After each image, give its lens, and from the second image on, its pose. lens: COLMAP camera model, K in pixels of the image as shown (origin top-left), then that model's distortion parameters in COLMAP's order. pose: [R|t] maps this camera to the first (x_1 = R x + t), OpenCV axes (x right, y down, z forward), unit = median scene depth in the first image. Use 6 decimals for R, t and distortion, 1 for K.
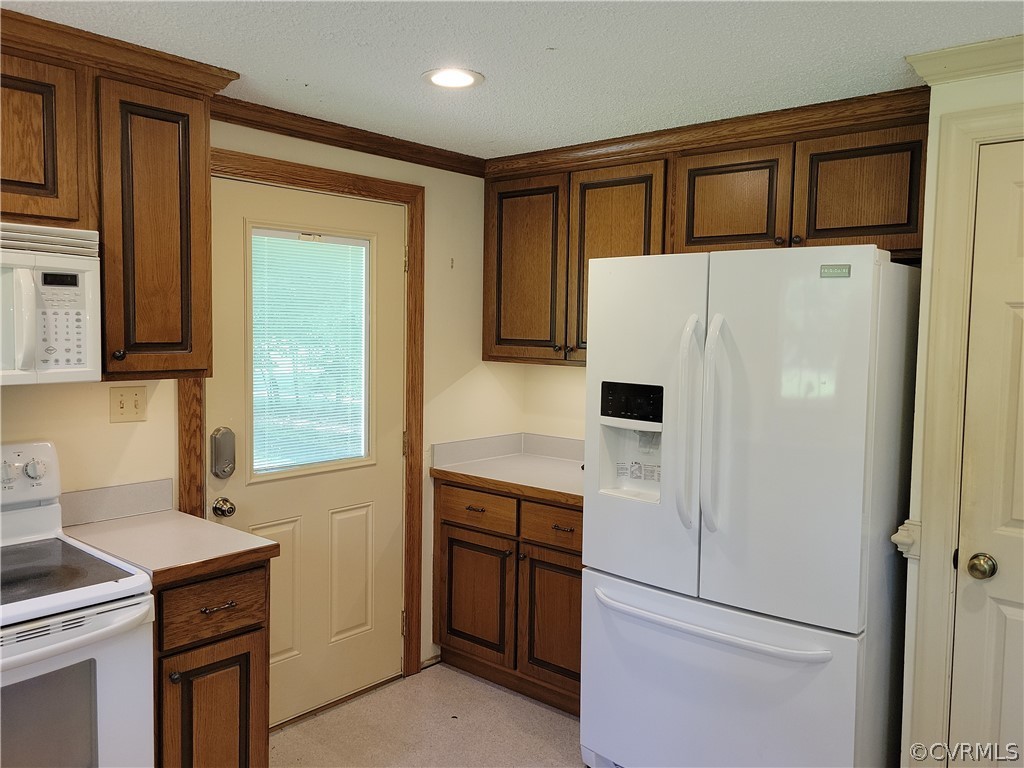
lens RADIAL K [[805.3, 0, 505.0], [0, 805.3, 377.2], [0, 0, 1]] dist [0.026374, -0.006046]
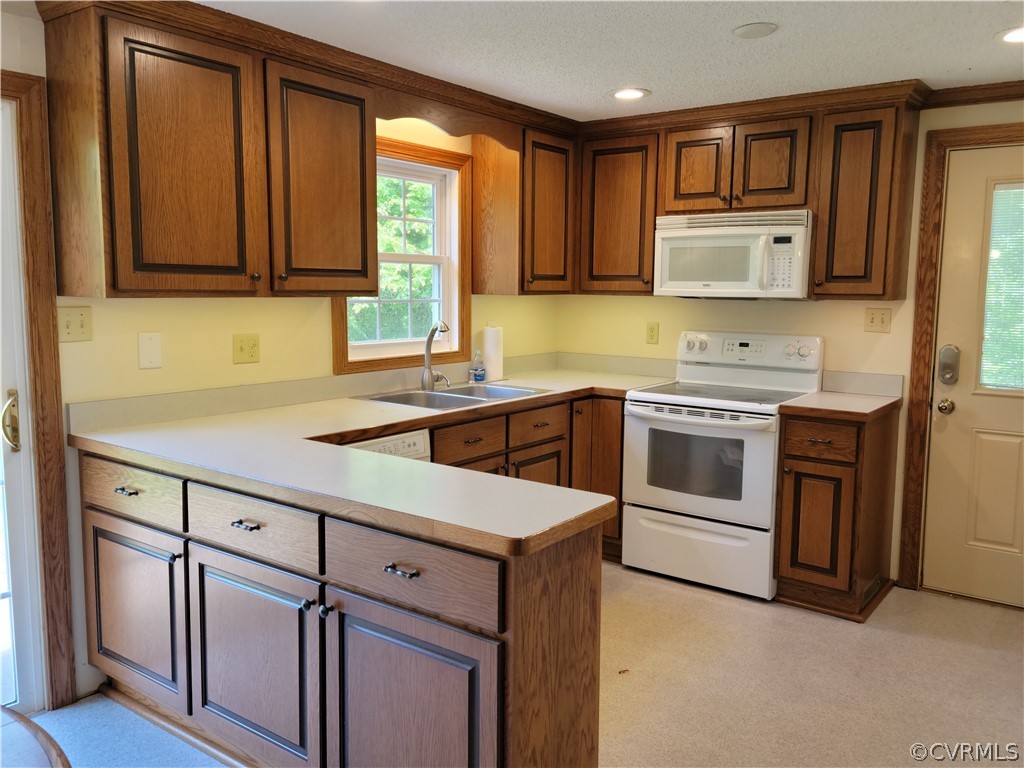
lens RADIAL K [[820.7, 0, 530.0], [0, 820.7, 376.2], [0, 0, 1]] dist [0.076214, -0.079623]
pose [[0.105676, 0.104695, -0.988874, 1.214106], [-0.071432, 0.992672, 0.097463, 0.040555], [0.991832, 0.060338, 0.112381, 0.246156]]
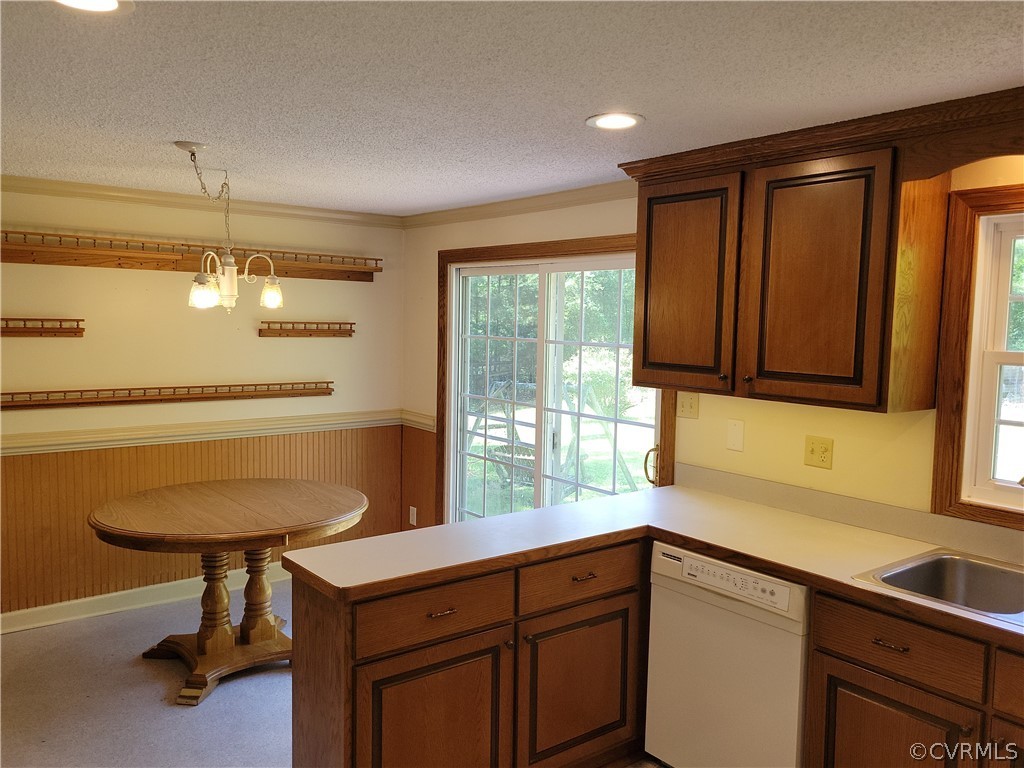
lens RADIAL K [[805.3, 0, 512.3], [0, 805.3, 385.0], [0, 0, 1]] dist [0.026374, -0.006046]
pose [[-0.984803, -0.040945, 0.168778, -0.042827], [-0.016379, 0.989377, 0.144449, -0.137218], [-0.172900, 0.139489, -0.975012, 1.356416]]
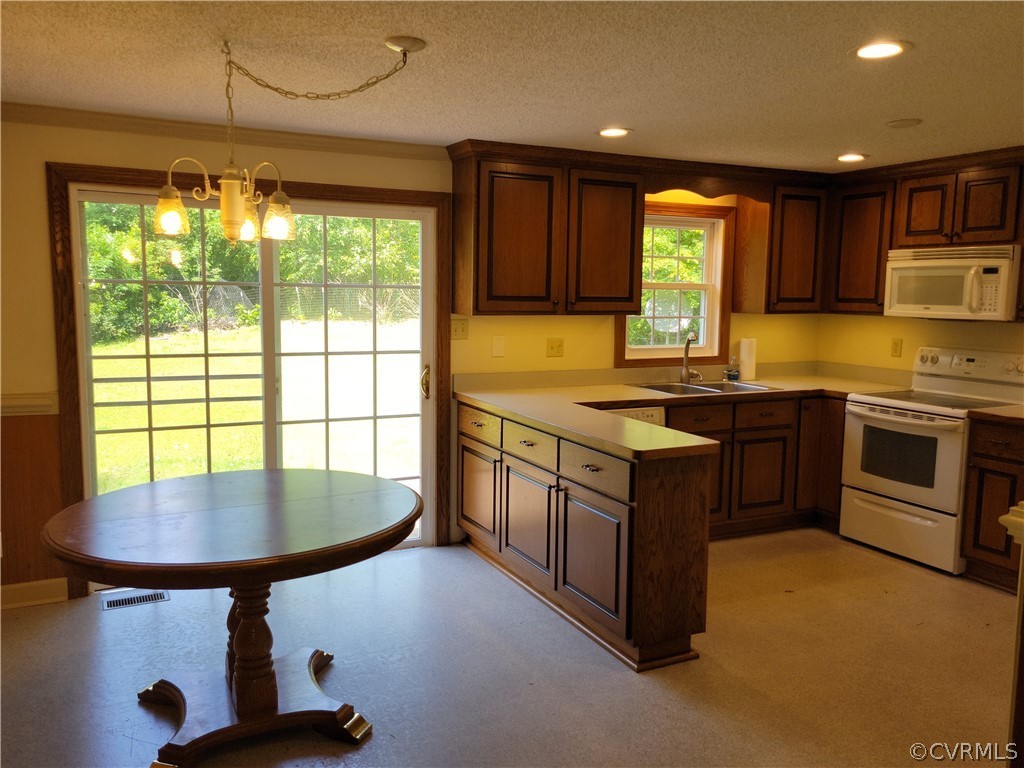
lens RADIAL K [[805.3, 0, 515.1], [0, 805.3, 385.6], [0, 0, 1]] dist [0.026374, -0.006046]
pose [[-0.366054, 0.098406, -0.925376, 1.838719], [-0.073142, 0.988275, 0.134028, -0.017331], [0.927715, 0.116745, -0.354564, 0.619612]]
